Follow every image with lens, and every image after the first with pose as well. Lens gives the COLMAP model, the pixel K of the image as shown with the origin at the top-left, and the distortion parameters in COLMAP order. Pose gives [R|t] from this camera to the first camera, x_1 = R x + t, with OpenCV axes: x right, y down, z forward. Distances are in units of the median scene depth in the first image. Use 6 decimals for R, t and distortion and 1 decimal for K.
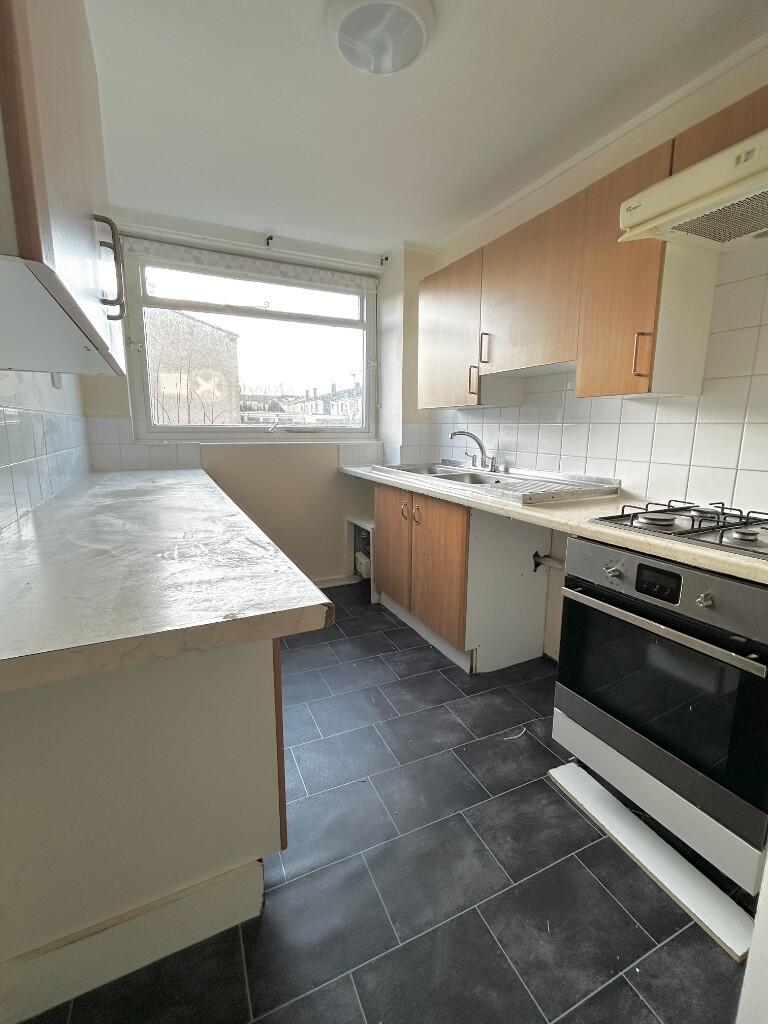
lens RADIAL K [[443.5, 0, 384.0], [0, 443.5, 512.0], [0, 0, 1]] dist [-0.000545, -0.000418]
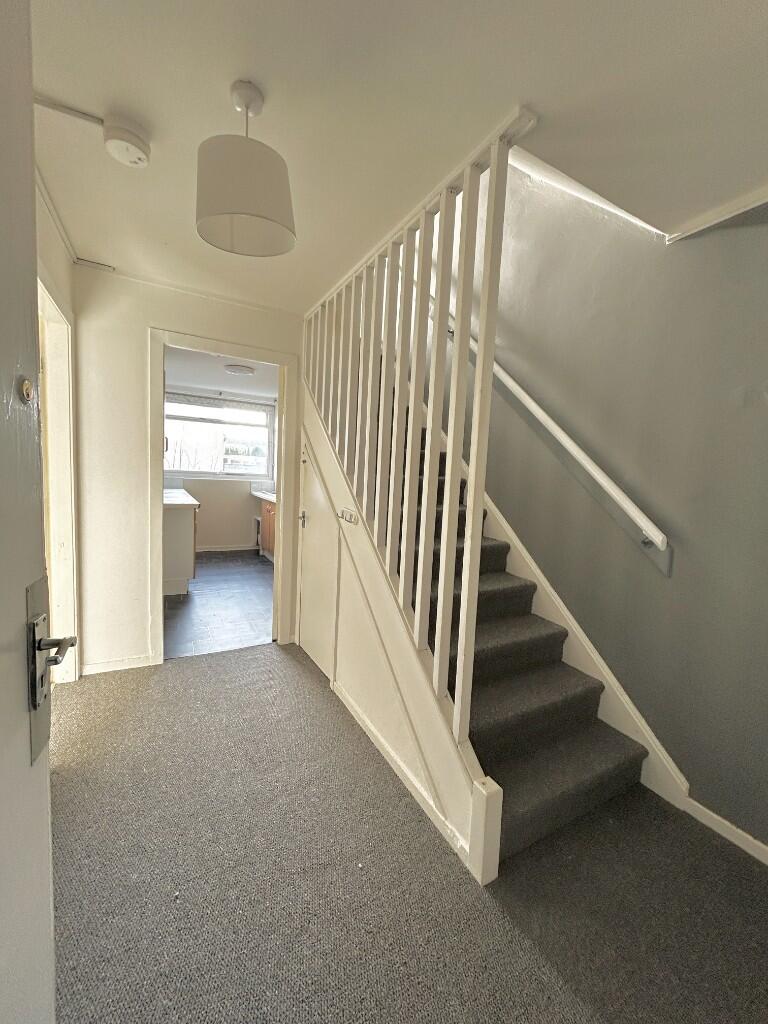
lens RADIAL K [[413.7, 0, 384.0], [0, 413.7, 512.0], [0, 0, 1]] dist [0.001412, 0.000334]
pose [[0.997317, 0.038276, 0.062407, 0.435897], [-0.031972, 0.994567, -0.099064, 0.177056], [-0.065860, 0.096803, 0.993122, -1.041926]]
